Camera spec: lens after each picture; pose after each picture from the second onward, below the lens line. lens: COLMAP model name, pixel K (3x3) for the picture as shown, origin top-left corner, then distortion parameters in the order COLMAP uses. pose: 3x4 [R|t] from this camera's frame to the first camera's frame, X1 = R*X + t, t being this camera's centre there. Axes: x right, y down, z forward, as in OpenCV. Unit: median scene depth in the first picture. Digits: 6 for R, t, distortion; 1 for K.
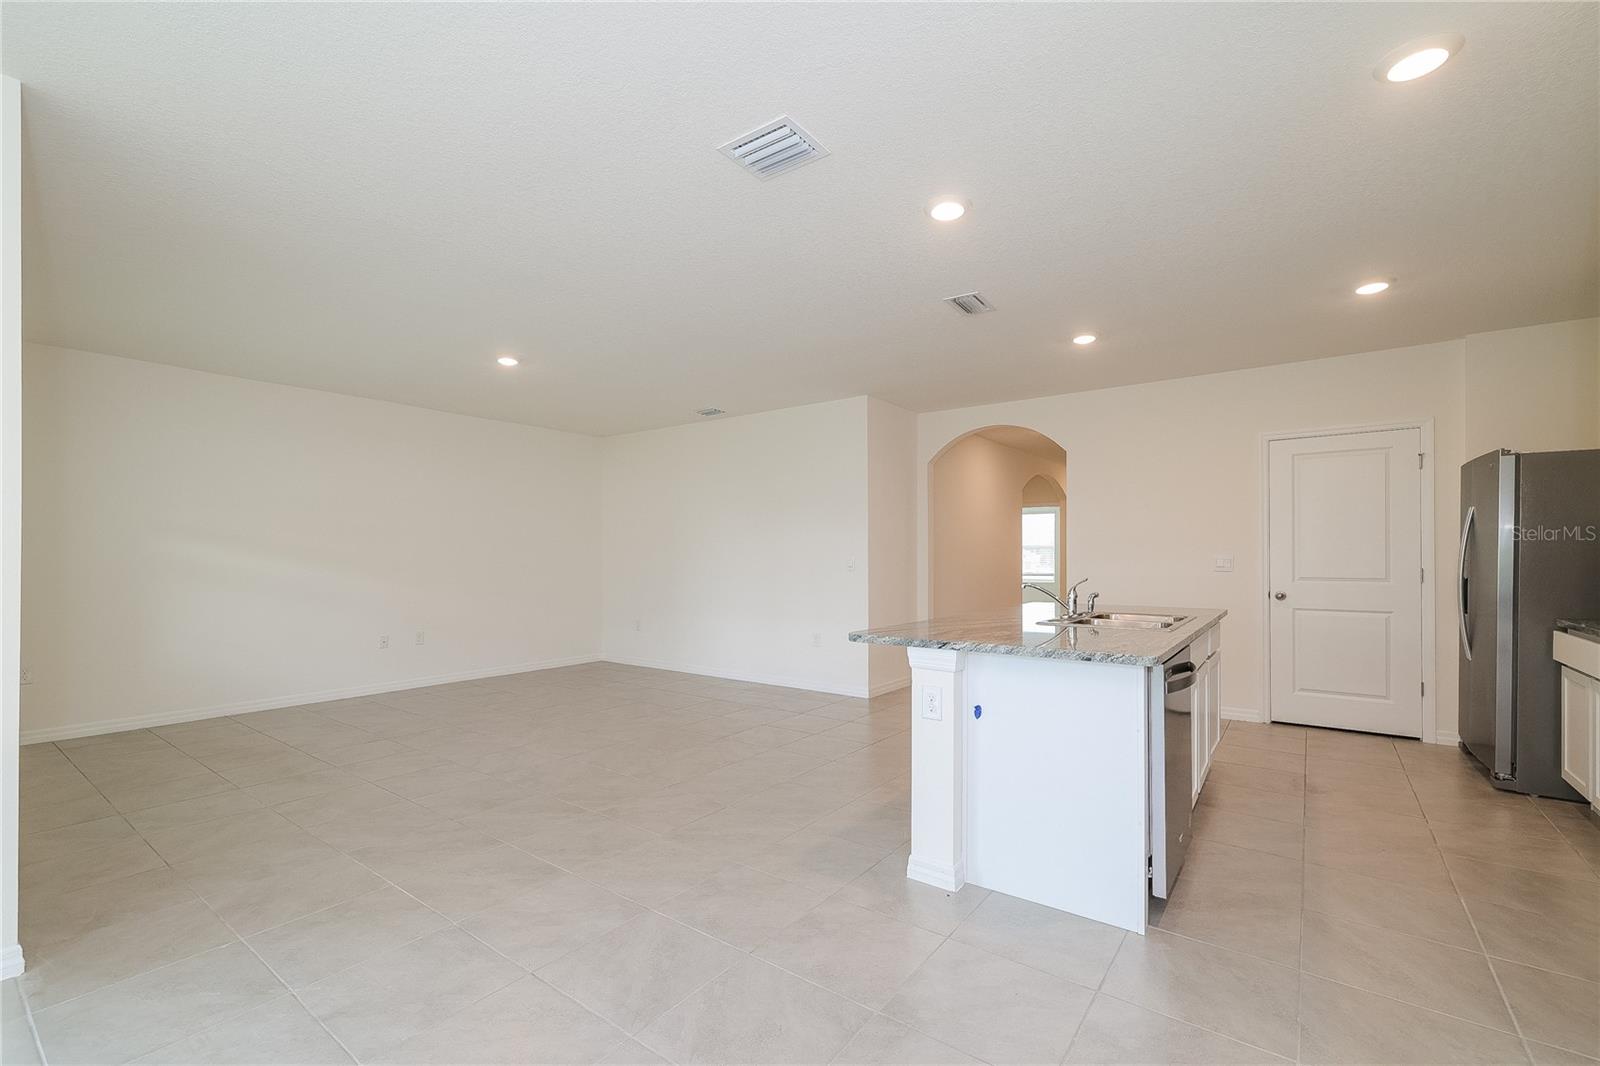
lens RADIAL K [[690.7, 0, 801.2], [0, 690.7, 556.1], [0, 0, 1]] dist [0.000488, 0.000012]
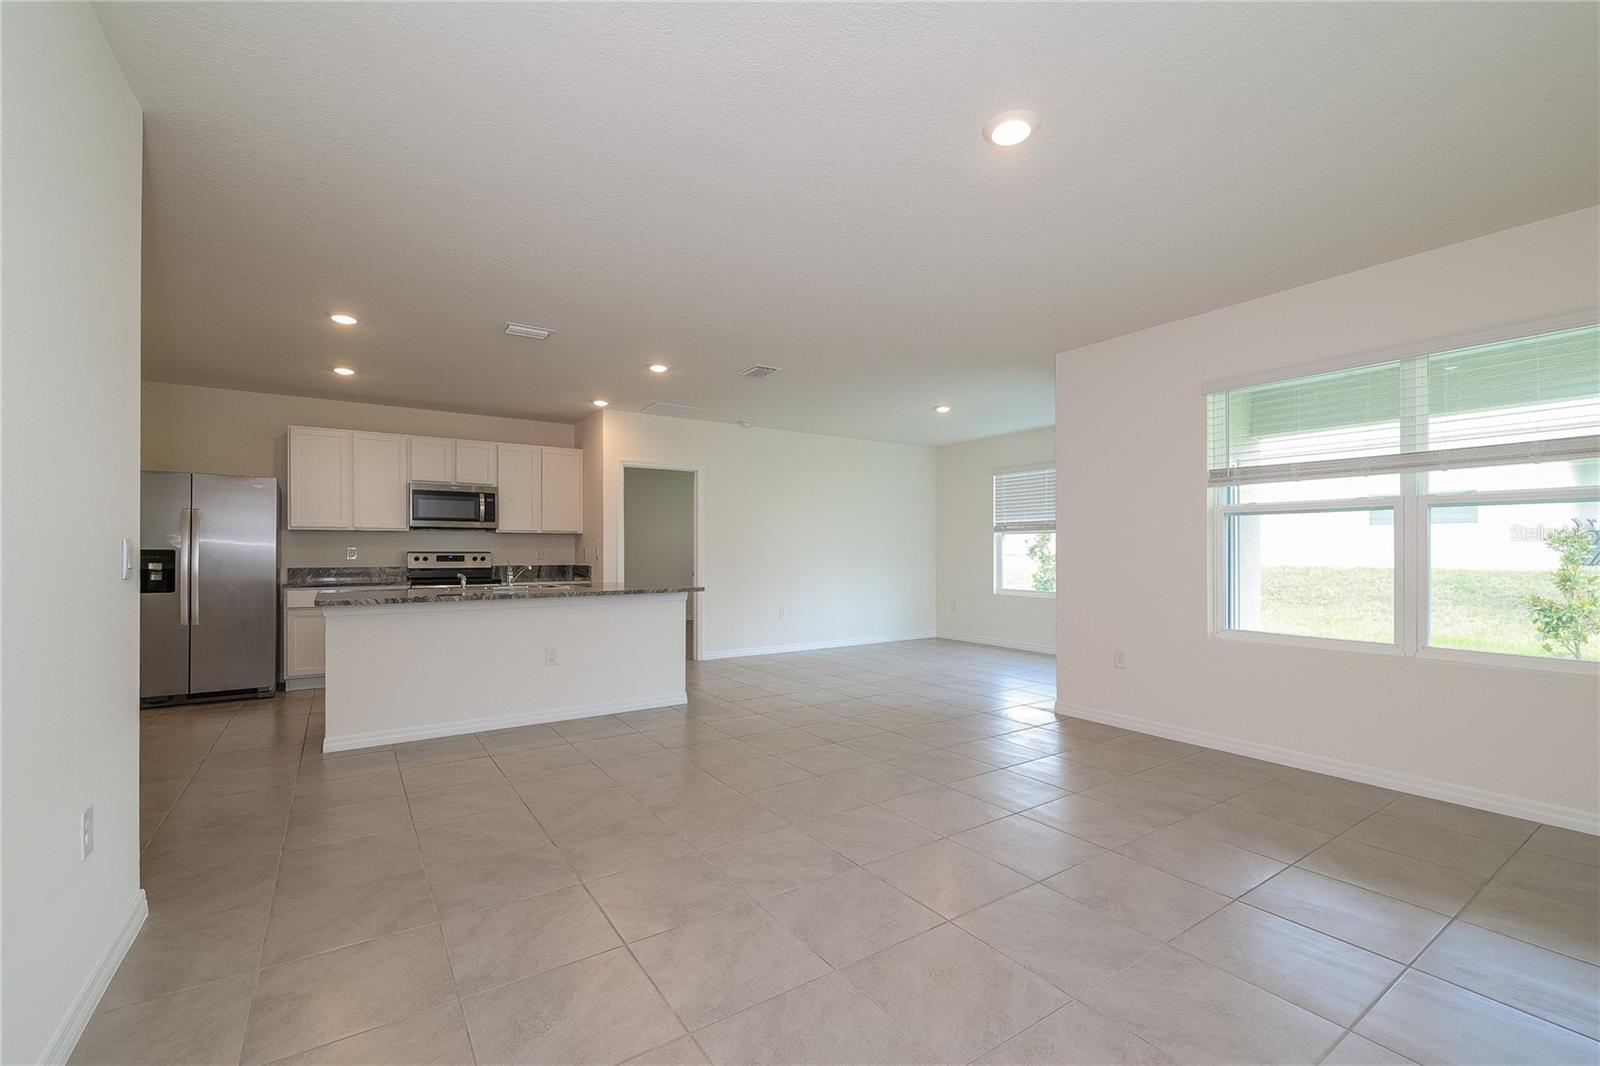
lens RADIAL K [[667.2, 0, 799.8], [0, 667.2, 549.1], [0, 0, 1]] dist [0.000266, 0.000027]
pose [[-0.943142, -0.000583, 0.332389, -0.533317], [-0.001781, 0.999993, -0.003299, 0.007178], [-0.332384, -0.003704, -0.943137, 1.781015]]
